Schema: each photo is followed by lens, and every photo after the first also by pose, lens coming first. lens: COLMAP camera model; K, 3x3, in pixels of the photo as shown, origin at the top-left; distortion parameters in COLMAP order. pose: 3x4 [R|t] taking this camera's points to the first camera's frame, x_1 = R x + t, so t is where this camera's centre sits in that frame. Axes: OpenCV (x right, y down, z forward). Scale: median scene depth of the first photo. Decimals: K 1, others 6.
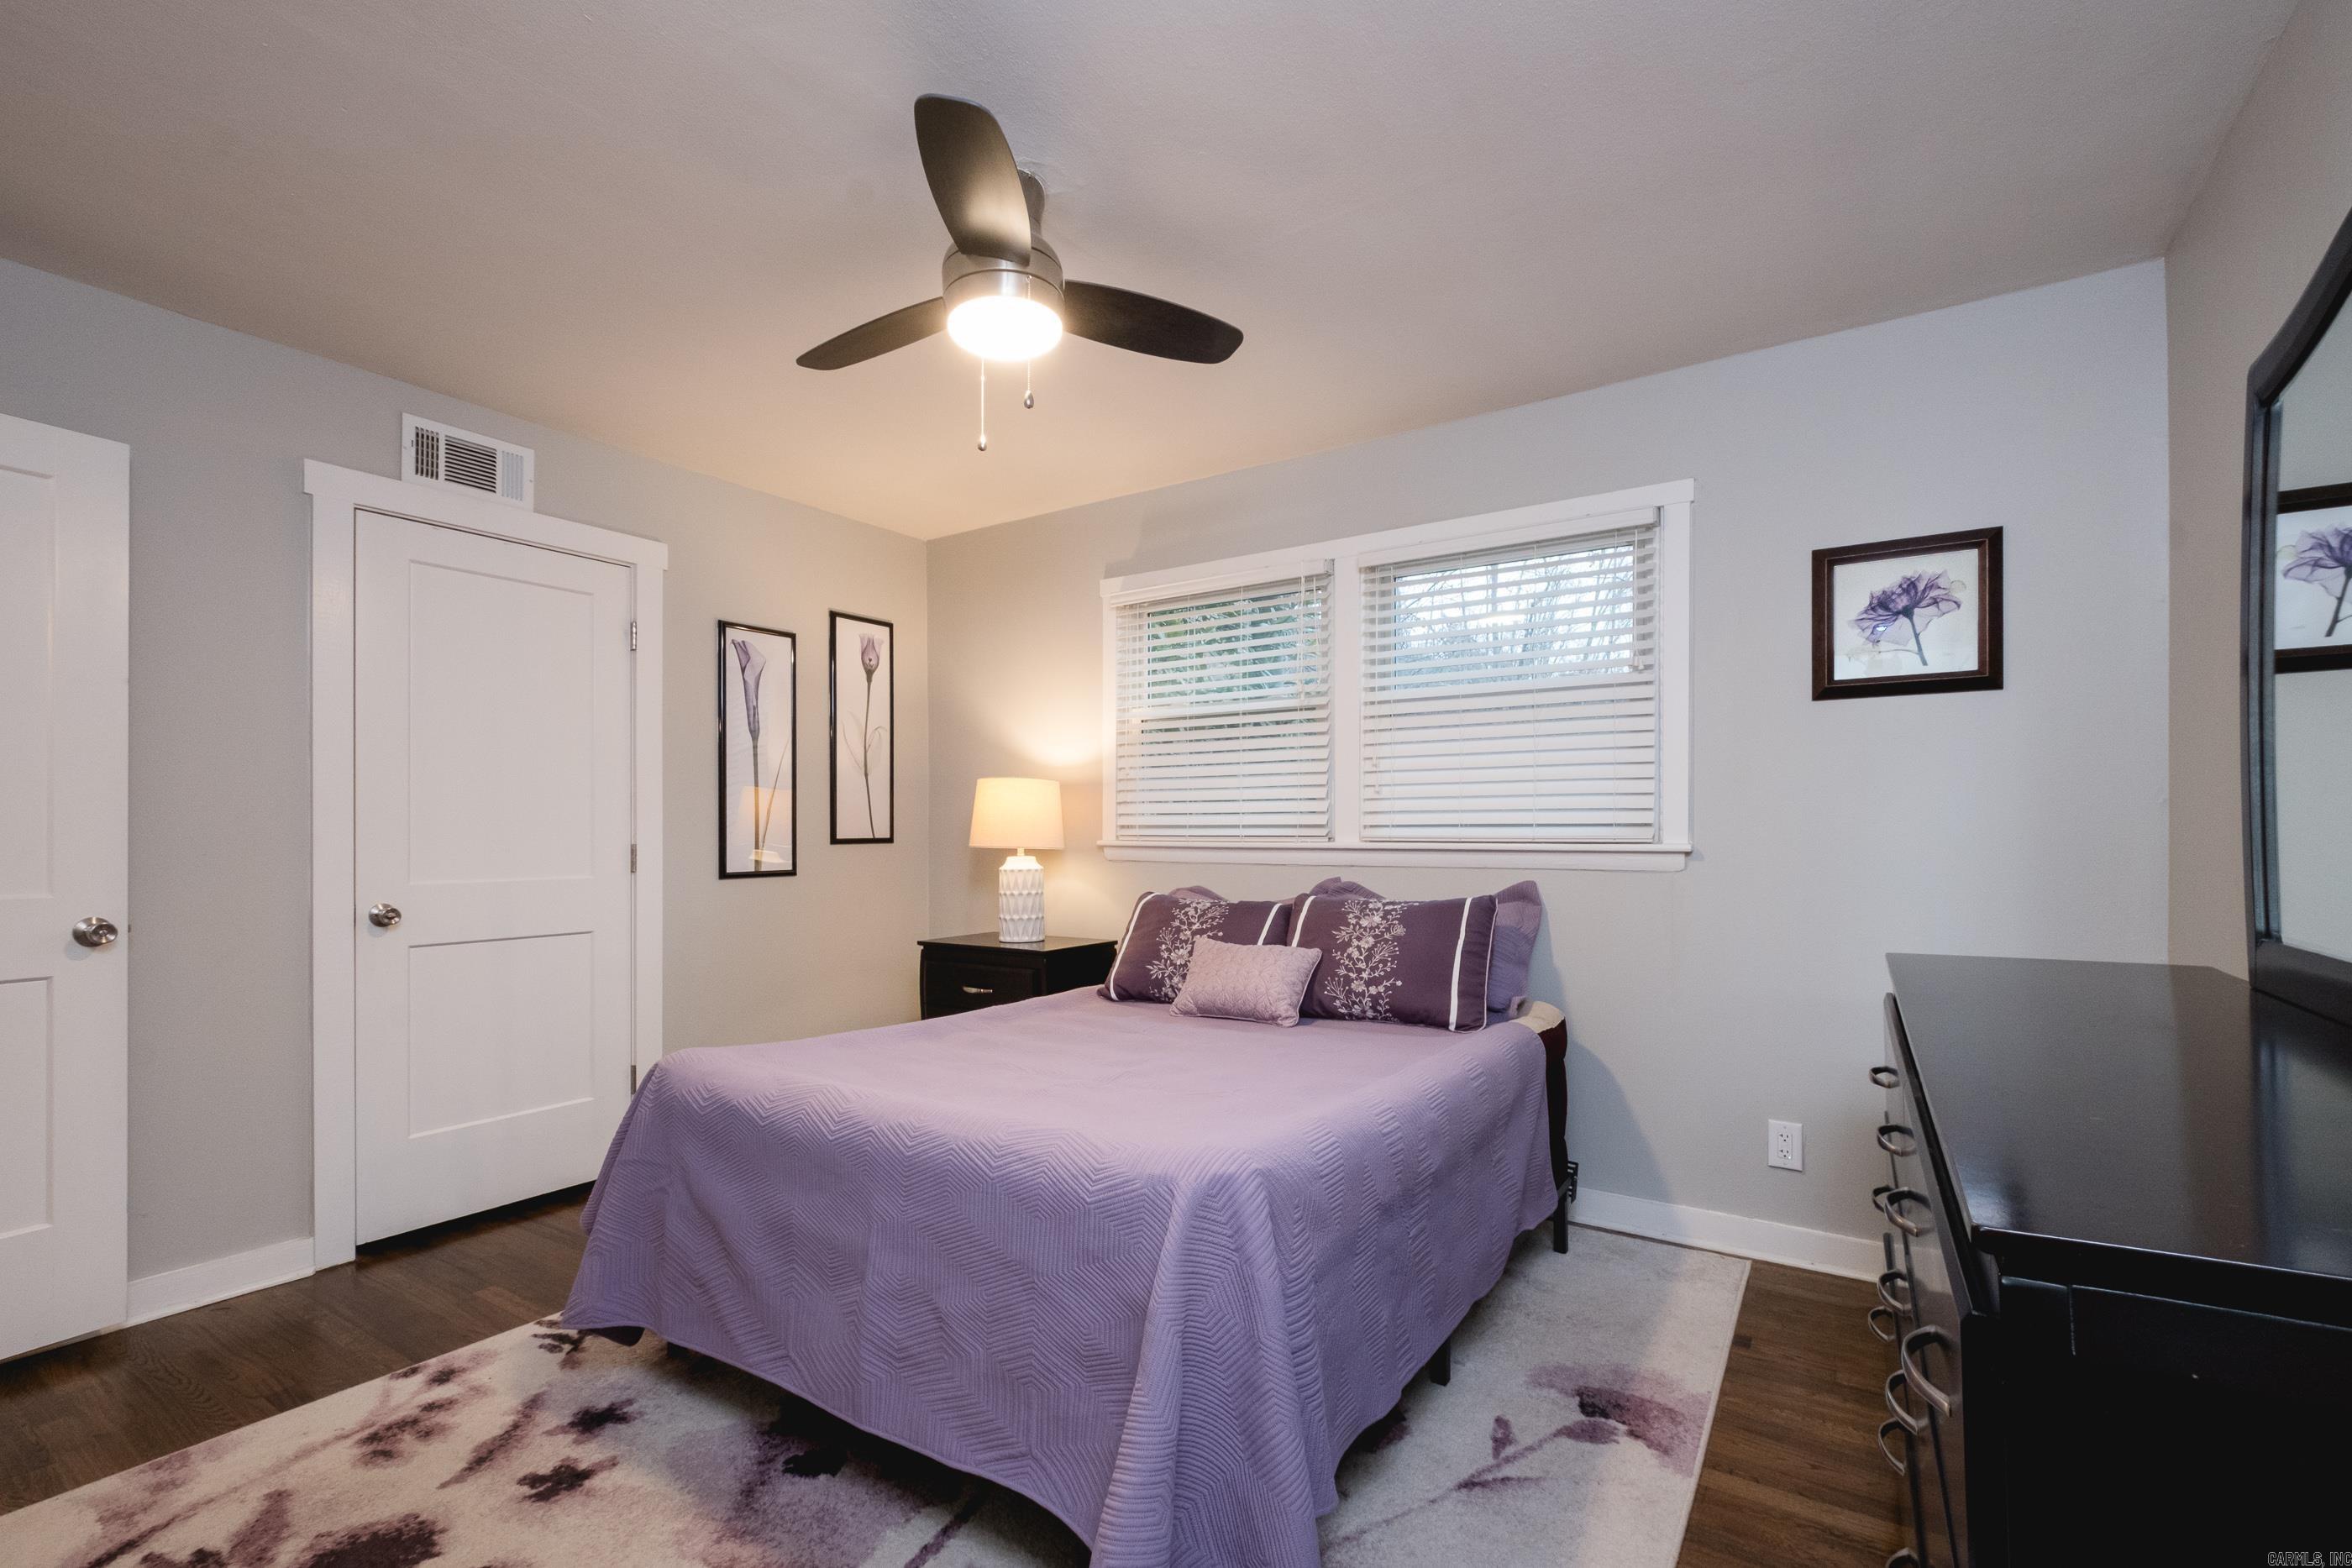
lens RADIAL K [[1012.4, 0, 1170.2], [0, 1012.4, 798.3], [0, 0, 1]] dist [-0.005133, -0.000457]
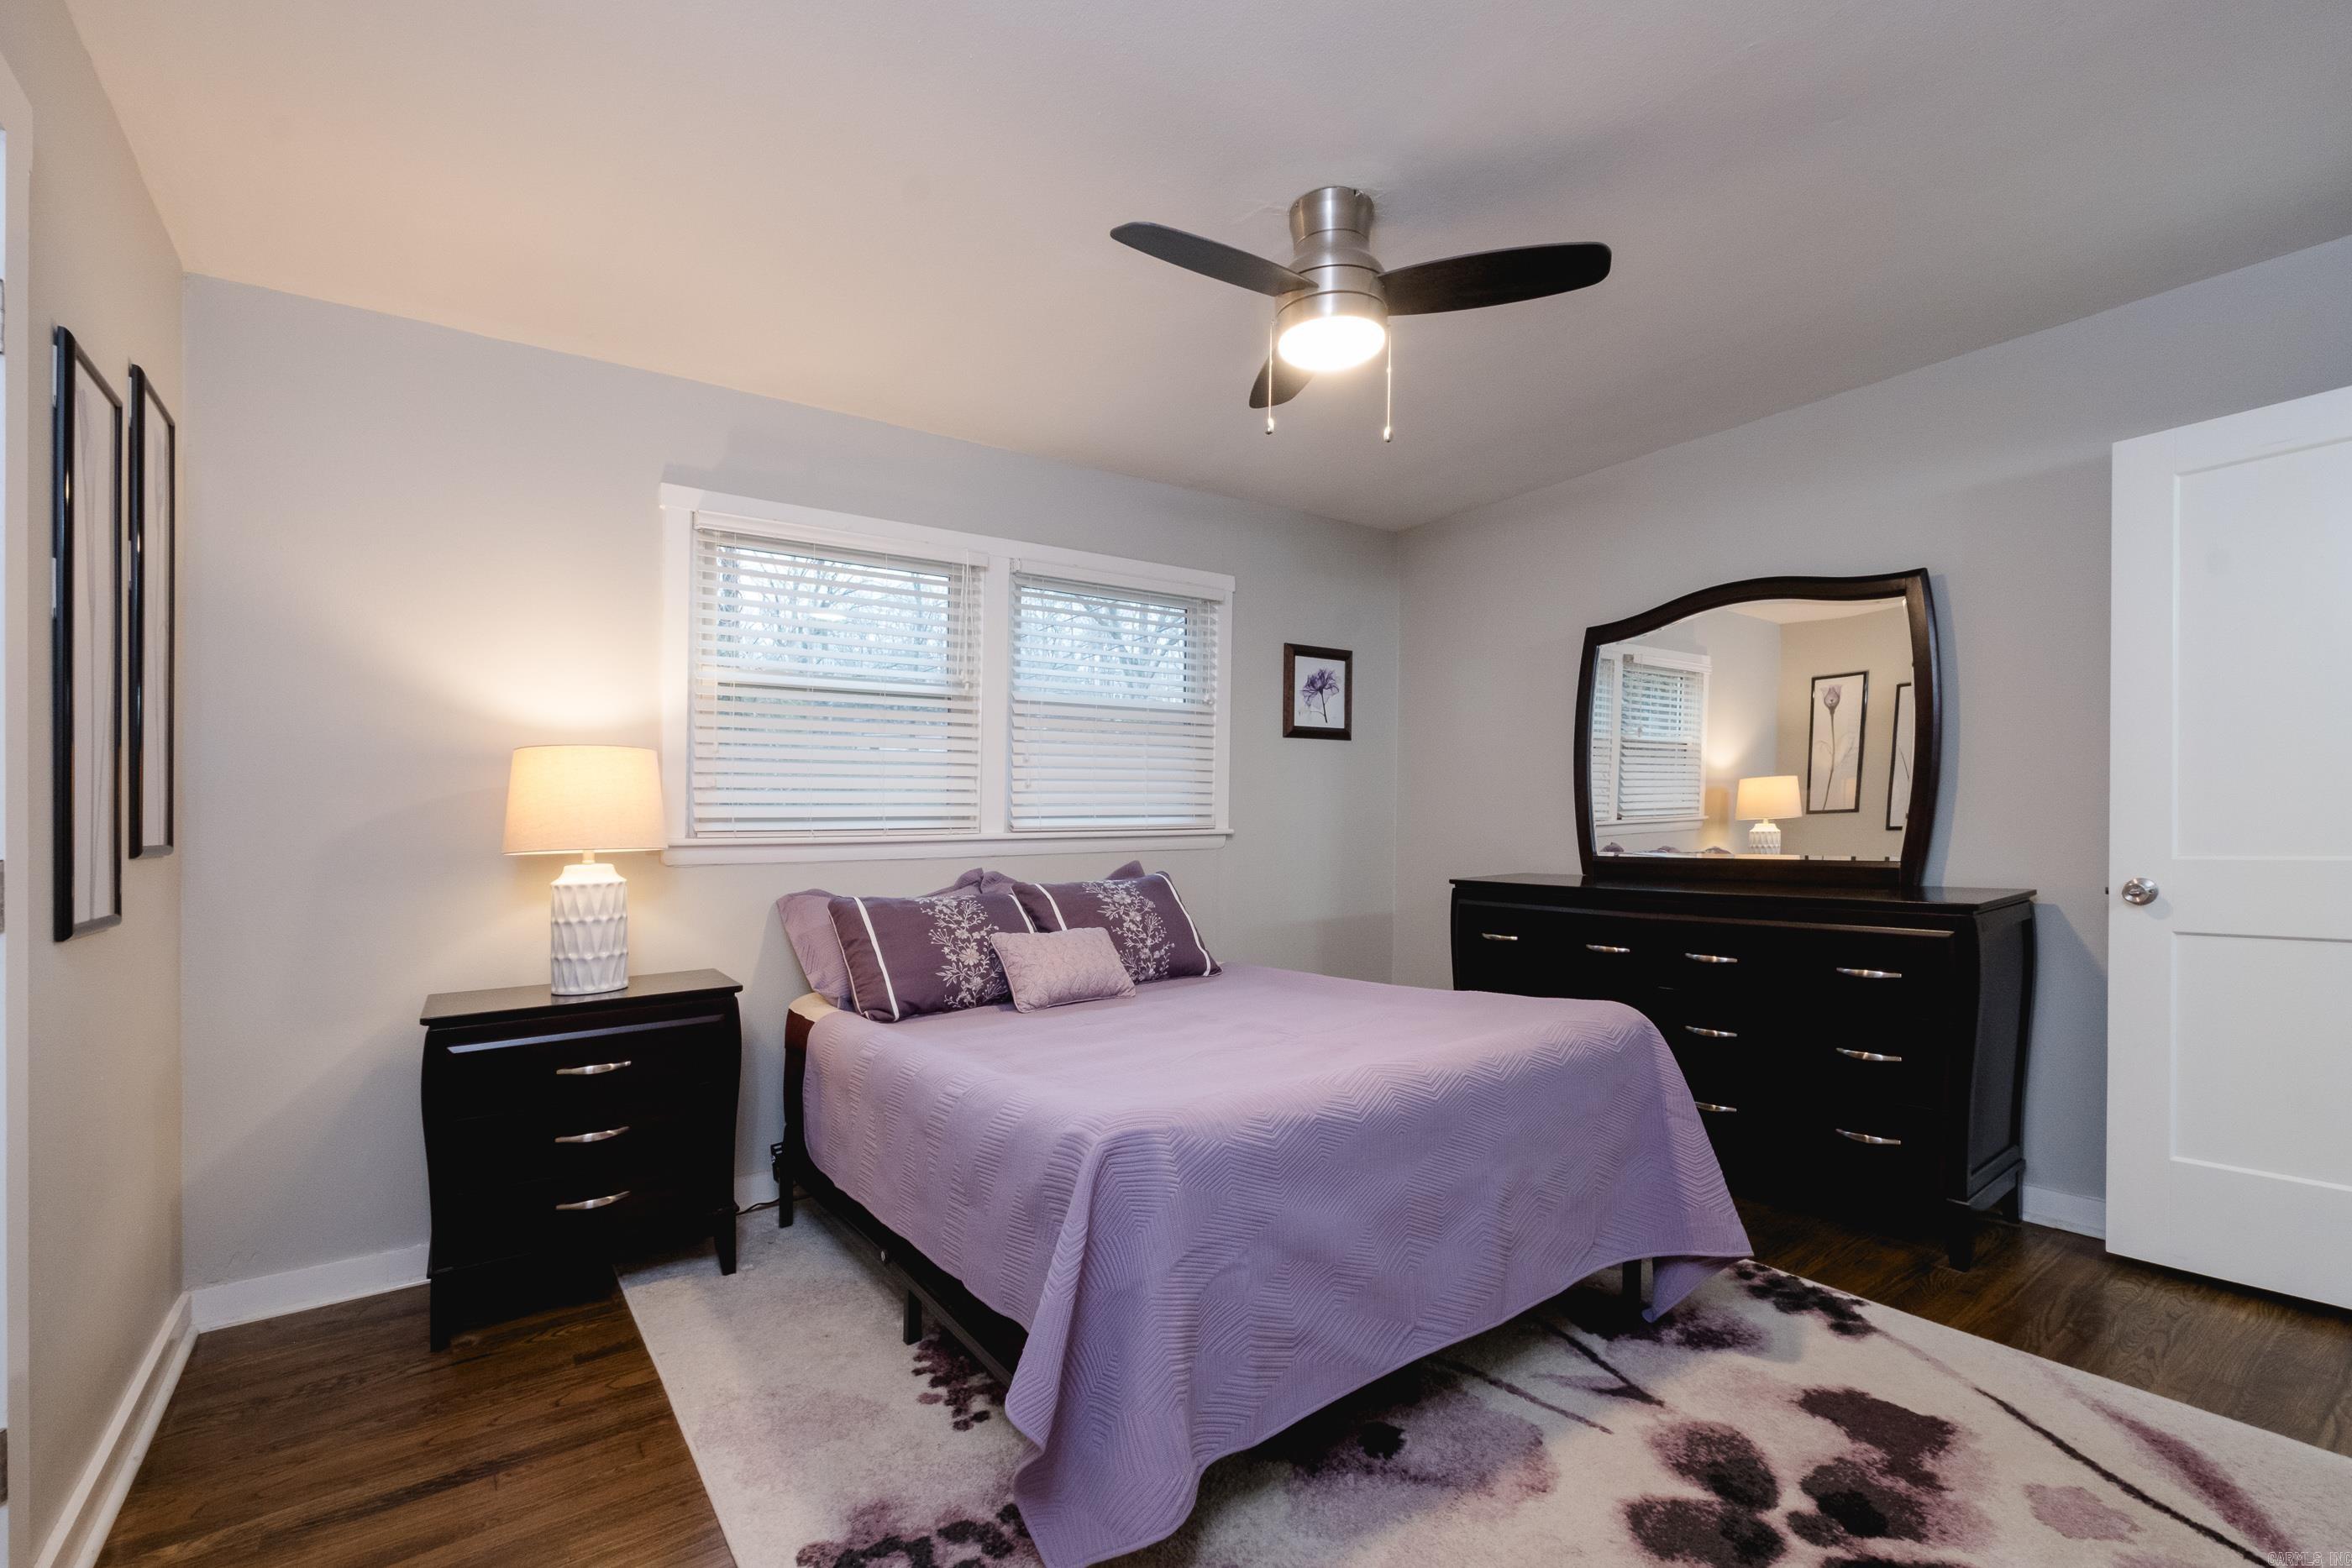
lens RADIAL K [[1131.1, 0, 1055.7], [0, 1131.1, 828.6], [0, 0, 1]] dist [0.012083, -0.000230]
pose [[0.361731, -0.005583, 0.932266, -1.064793], [-0.014534, 0.999827, 0.011626, 0.029132], [-0.932169, -0.017755, 0.361587, 0.632819]]
